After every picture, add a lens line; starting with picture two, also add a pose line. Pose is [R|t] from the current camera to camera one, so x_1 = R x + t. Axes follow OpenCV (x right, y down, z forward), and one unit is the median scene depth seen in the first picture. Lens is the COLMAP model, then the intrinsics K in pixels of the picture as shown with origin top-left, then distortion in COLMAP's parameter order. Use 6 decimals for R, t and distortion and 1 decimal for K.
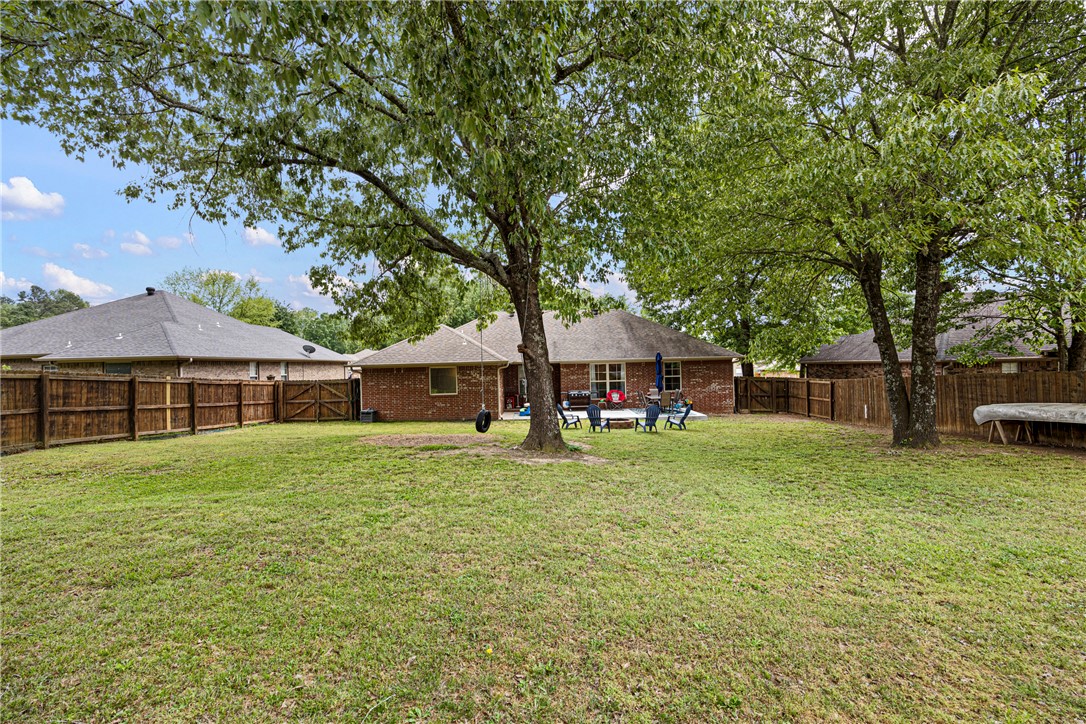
lens RADIAL K [[486.7, 0, 549.1], [0, 486.7, 361.7], [0, 0, 1]] dist [-0.030338, 0.000025]
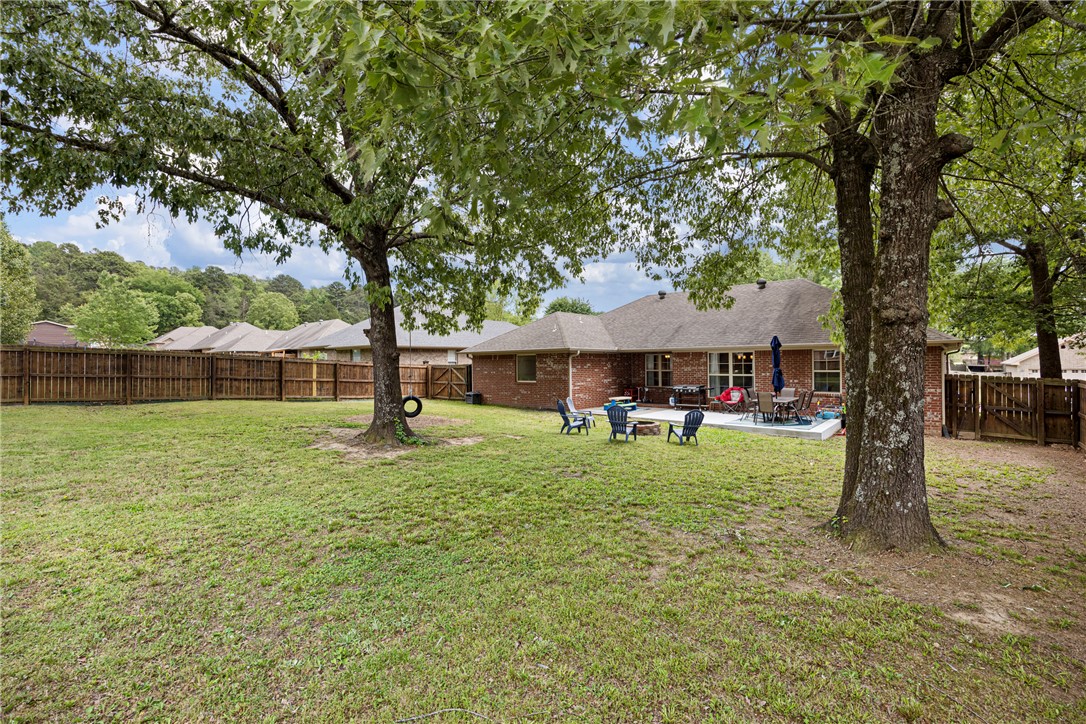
lens RADIAL K [[486.7, 0, 540.0], [0, 486.7, 356.9], [0, 0, 1]] dist [-0.030338, 0.000025]
pose [[0.738609, 0.010107, -0.674058, 0.489769], [-0.004402, 0.999939, 0.010169, 0.005885], [0.674120, -0.004543, 0.738608, 0.282274]]
